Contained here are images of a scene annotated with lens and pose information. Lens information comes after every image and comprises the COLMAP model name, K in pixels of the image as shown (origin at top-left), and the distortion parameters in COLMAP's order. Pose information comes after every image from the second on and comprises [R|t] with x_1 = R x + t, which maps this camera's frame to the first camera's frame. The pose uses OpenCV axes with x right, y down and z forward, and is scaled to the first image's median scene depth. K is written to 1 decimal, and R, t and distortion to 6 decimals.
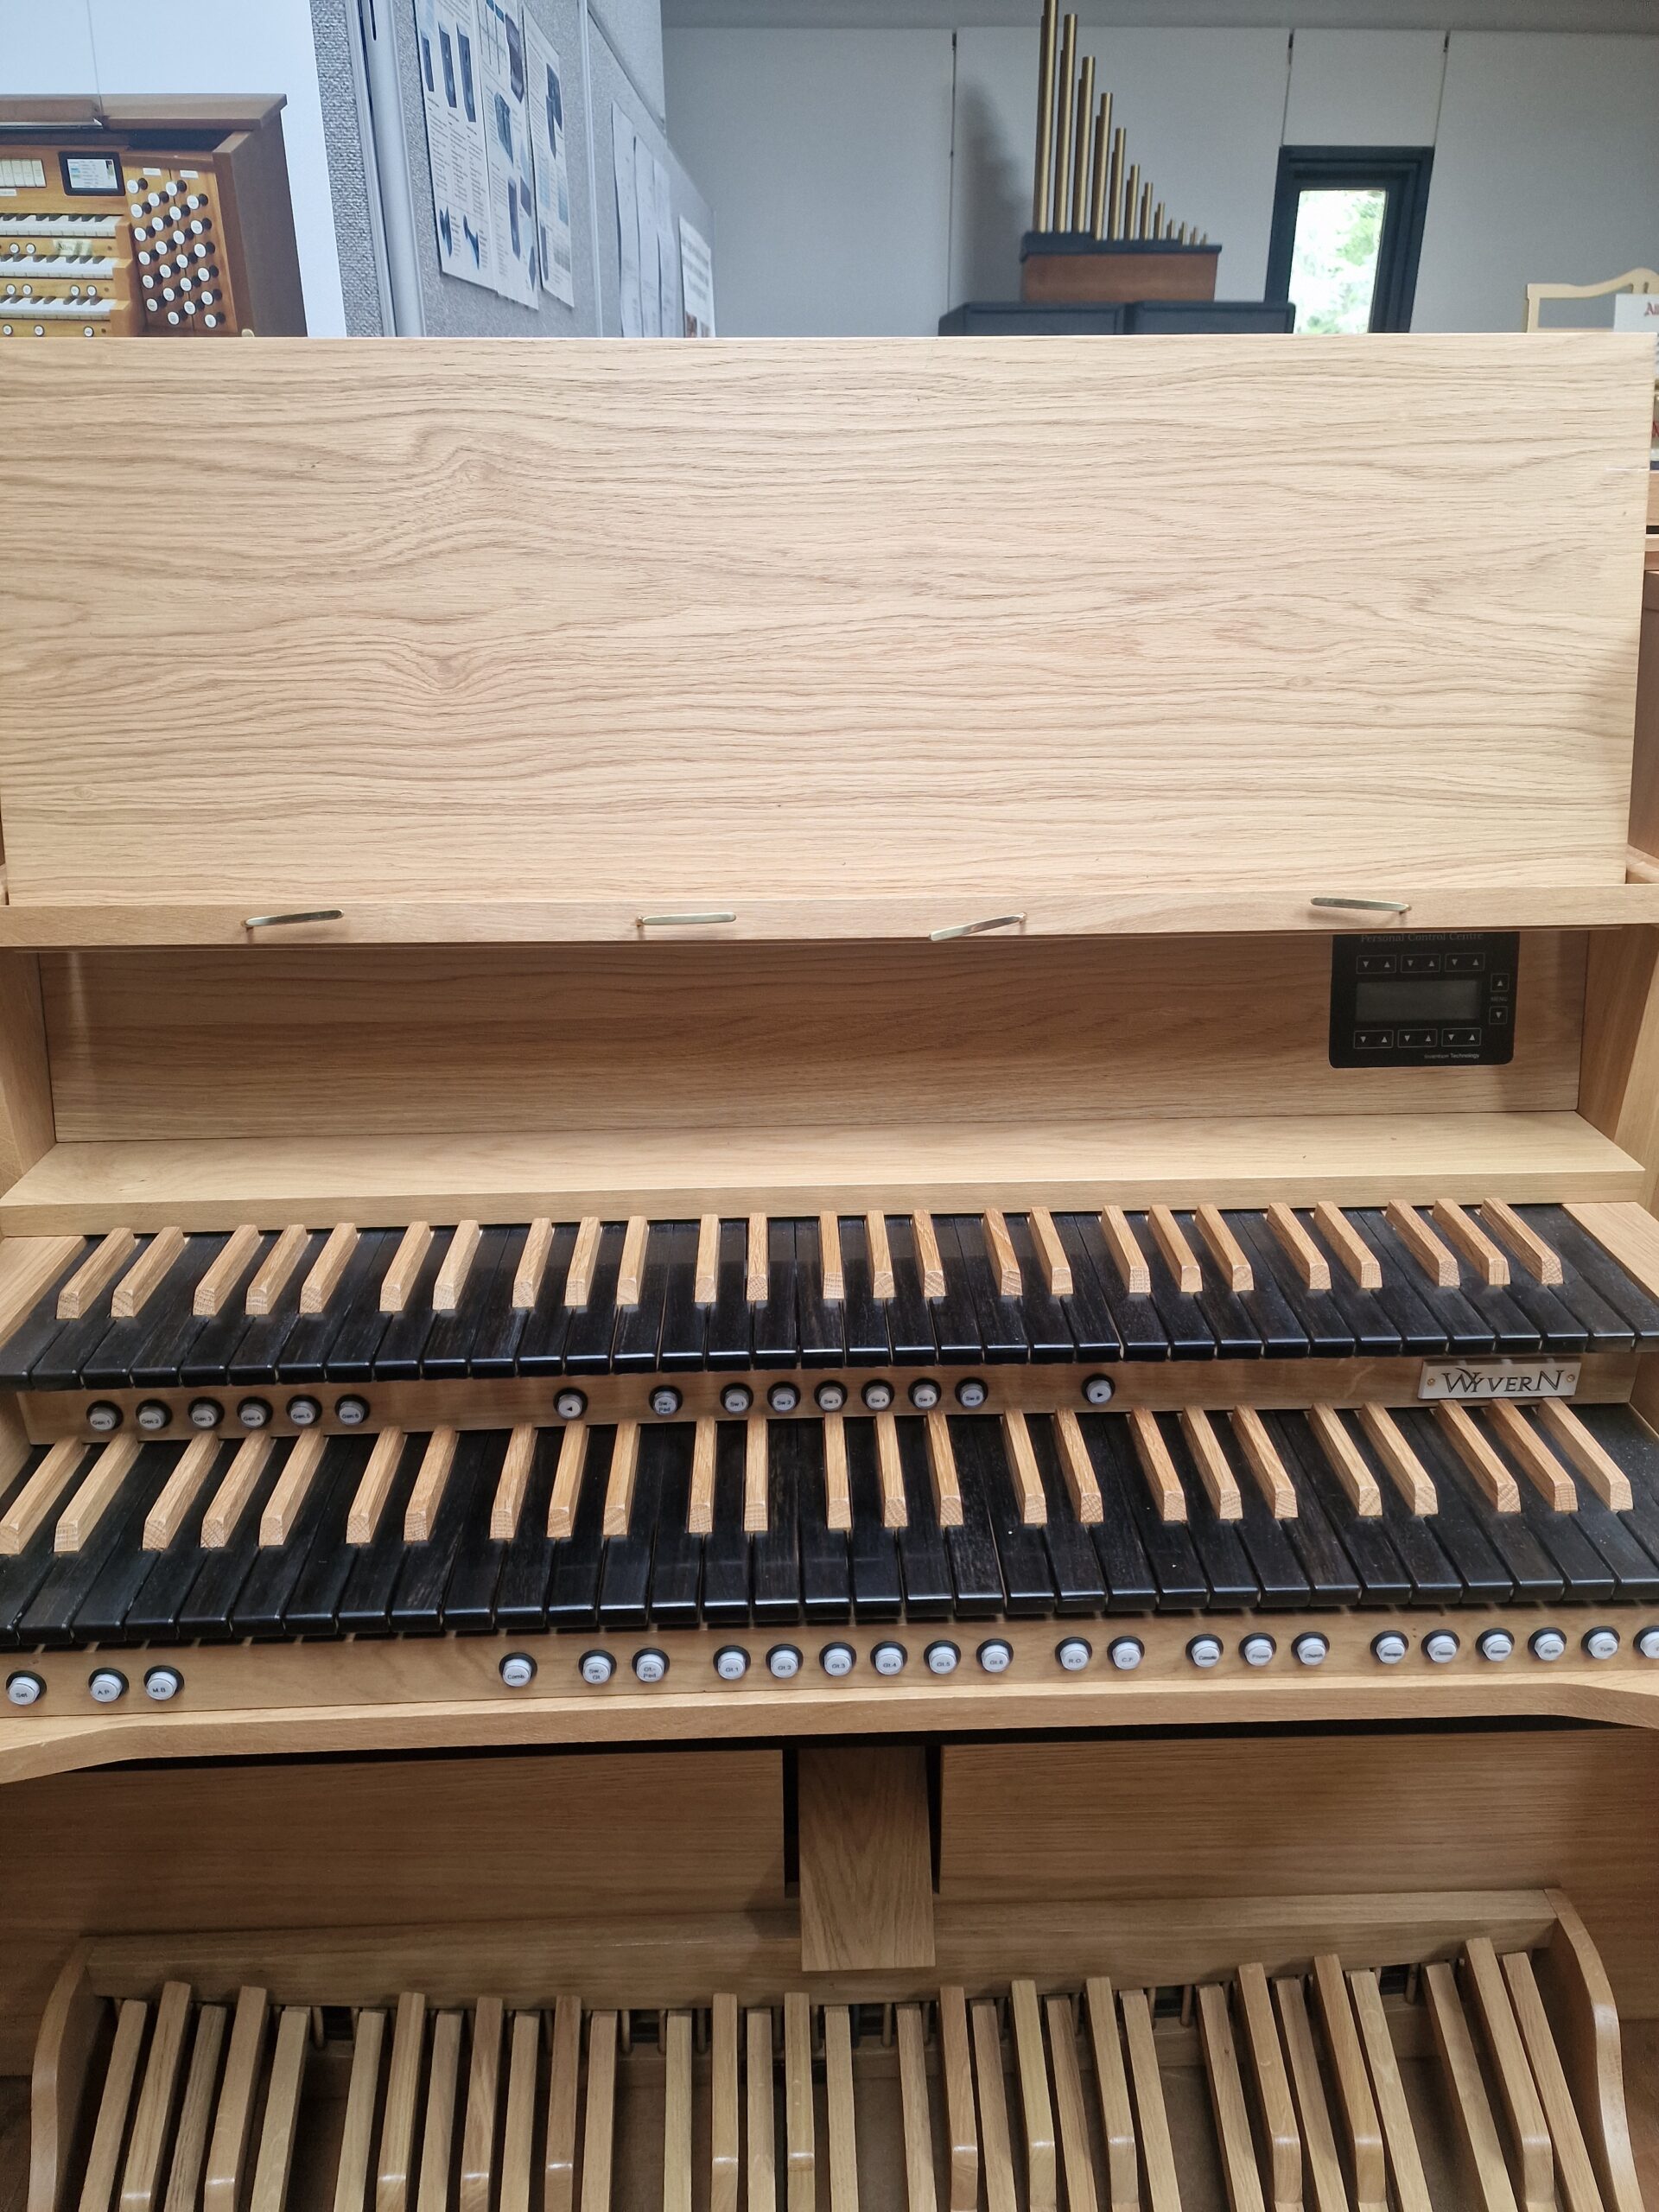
lens RADIAL K [[1476.3, 0, 821.9], [0, 1476.3, 1108.3], [0, 0, 1]] dist [0.057861, -0.057327]
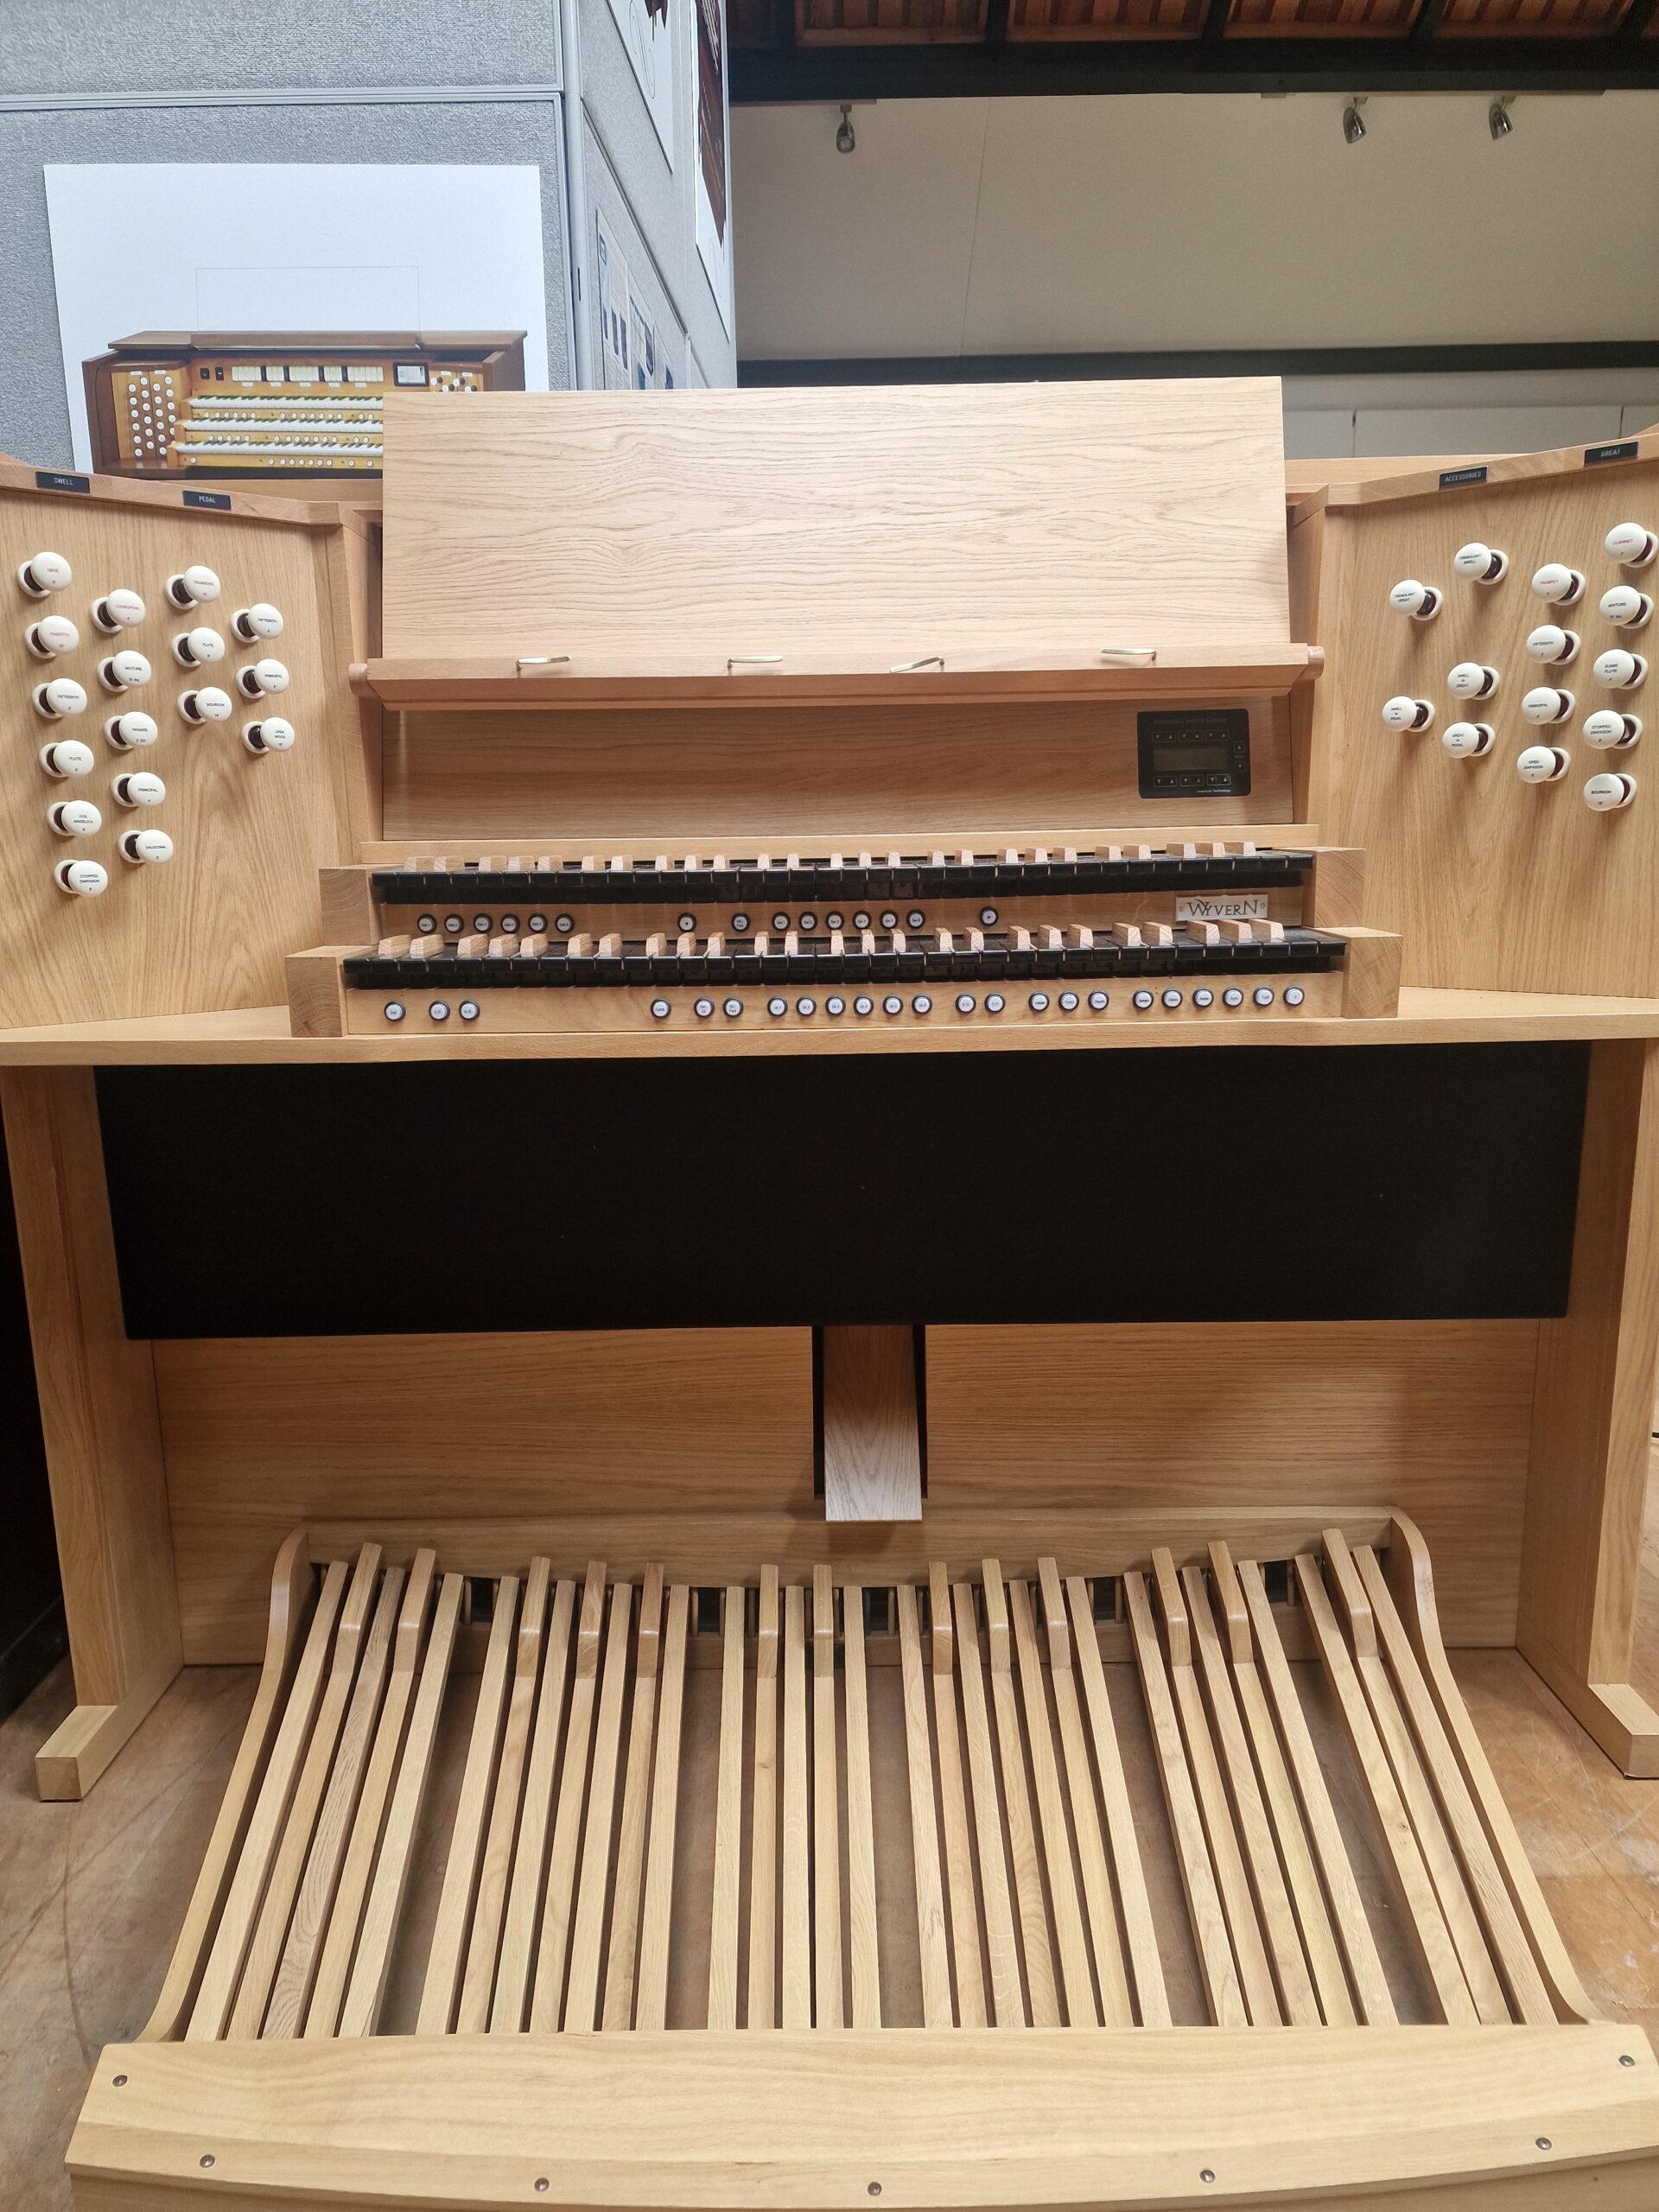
lens RADIAL K [[1470.4, 0, 817.7], [0, 1470.4, 1134.6], [0, 0, 1]] dist [0.063530, -0.063564]
pose [[0.999343, -0.003907, -0.036040, 0.040515], [-0.003872, 0.976981, -0.213291, 0.700126], [0.036044, 0.213290, 0.976324, -0.551099]]
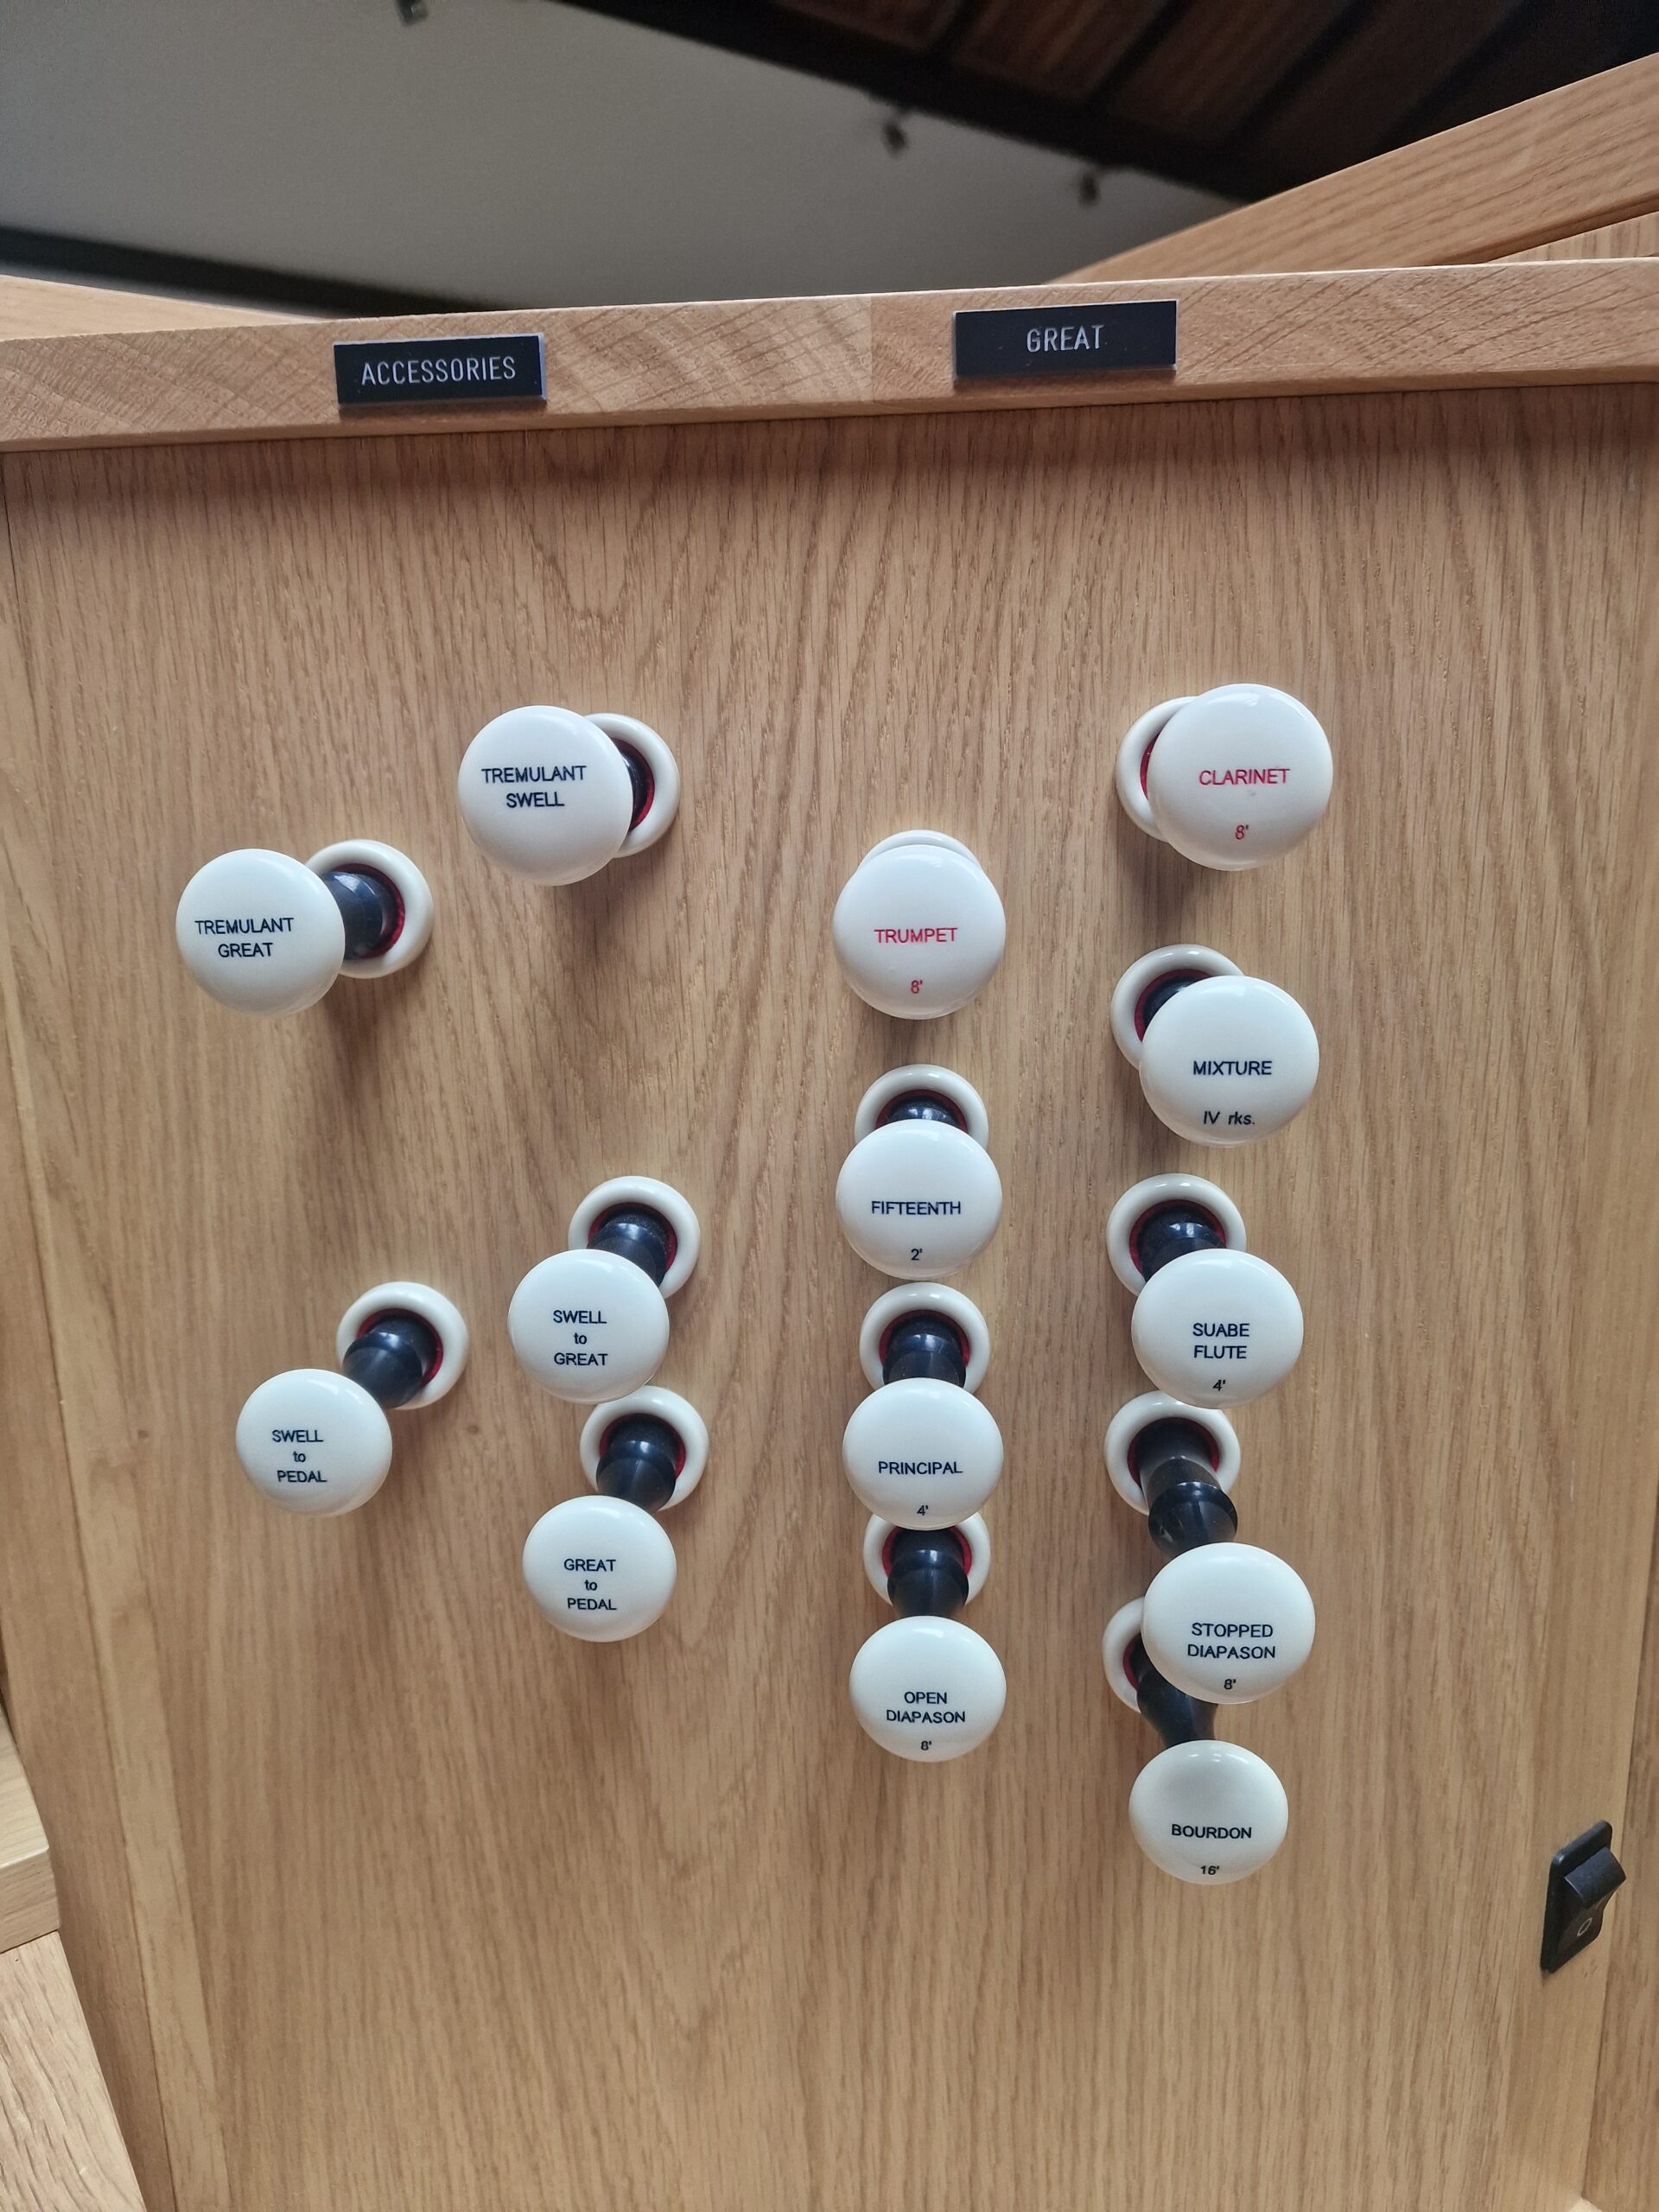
lens RADIAL K [[1488.2, 0, 832.0], [0, 1488.2, 1109.0], [0, 0, 1]] dist [0.043378, -0.044682]
pose [[0.827461, -0.135370, 0.544961, 0.502478], [0.244049, 0.960750, -0.131906, -0.039531], [-0.505715, 0.242144, 0.828021, 0.505854]]
